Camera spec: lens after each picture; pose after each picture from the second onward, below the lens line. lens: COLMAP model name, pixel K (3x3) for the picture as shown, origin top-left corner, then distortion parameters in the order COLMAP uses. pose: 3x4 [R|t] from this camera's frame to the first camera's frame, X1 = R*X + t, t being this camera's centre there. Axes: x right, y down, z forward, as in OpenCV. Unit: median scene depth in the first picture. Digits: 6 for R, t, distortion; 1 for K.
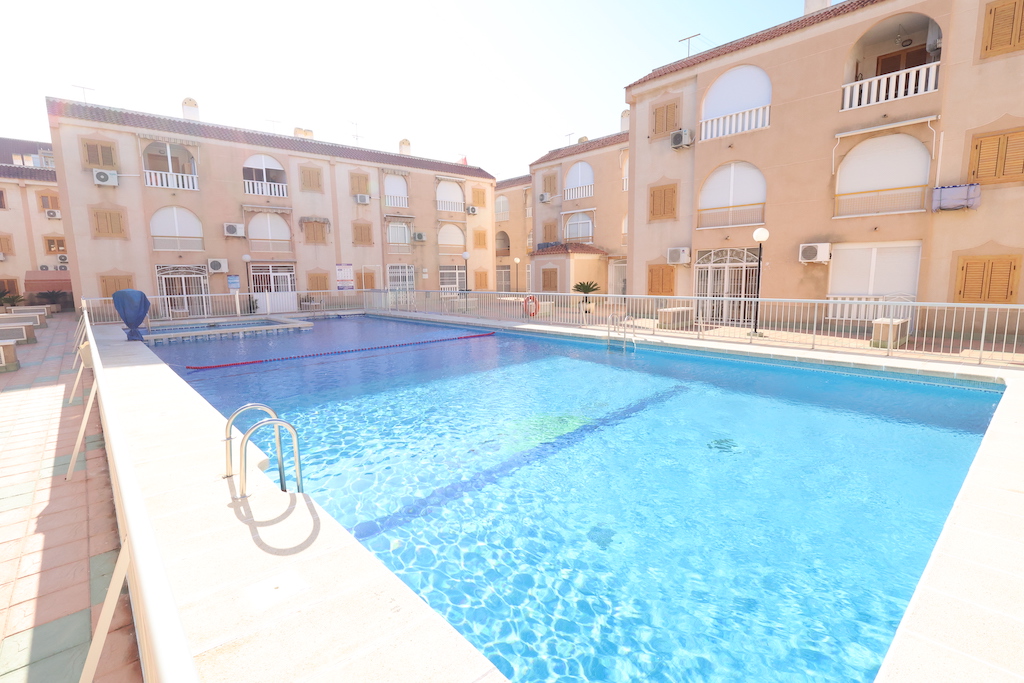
lens RADIAL K [[491.4, 0, 512.0], [0, 491.4, 341.5], [0, 0, 1]] dist [0.000705, 0.000095]
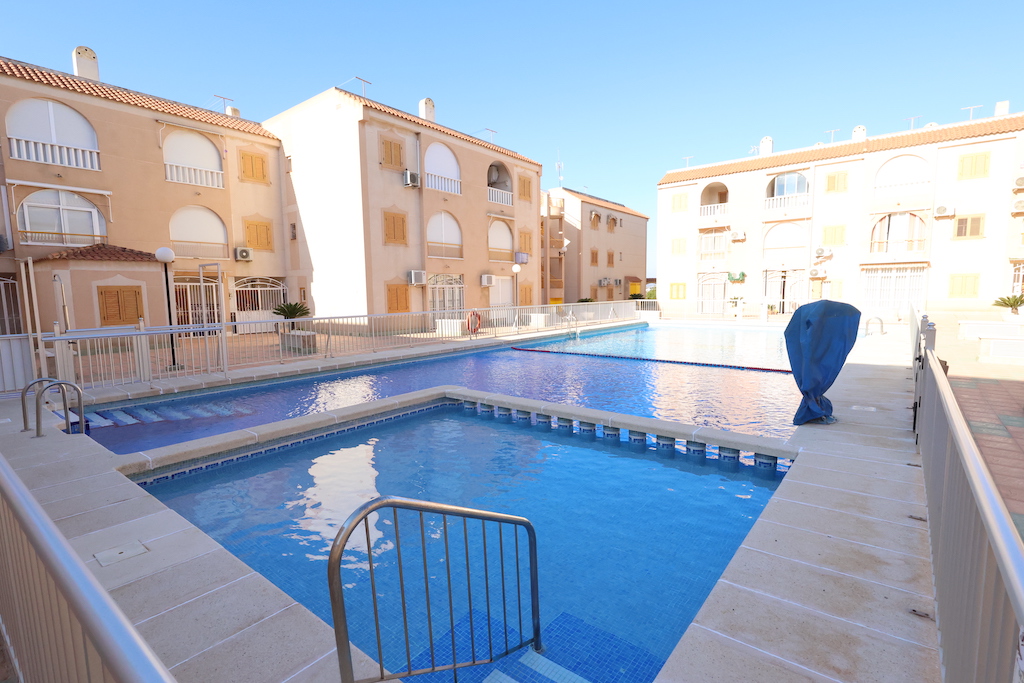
lens RADIAL K [[491.4, 0, 512.0], [0, 491.4, 341.5], [0, 0, 1]] dist [0.000705, 0.000095]
pose [[-0.179875, -0.088132, 0.979733, -0.836651], [0.147438, 0.982312, 0.115434, -0.122191], [-0.972577, 0.165214, -0.163700, 0.964448]]
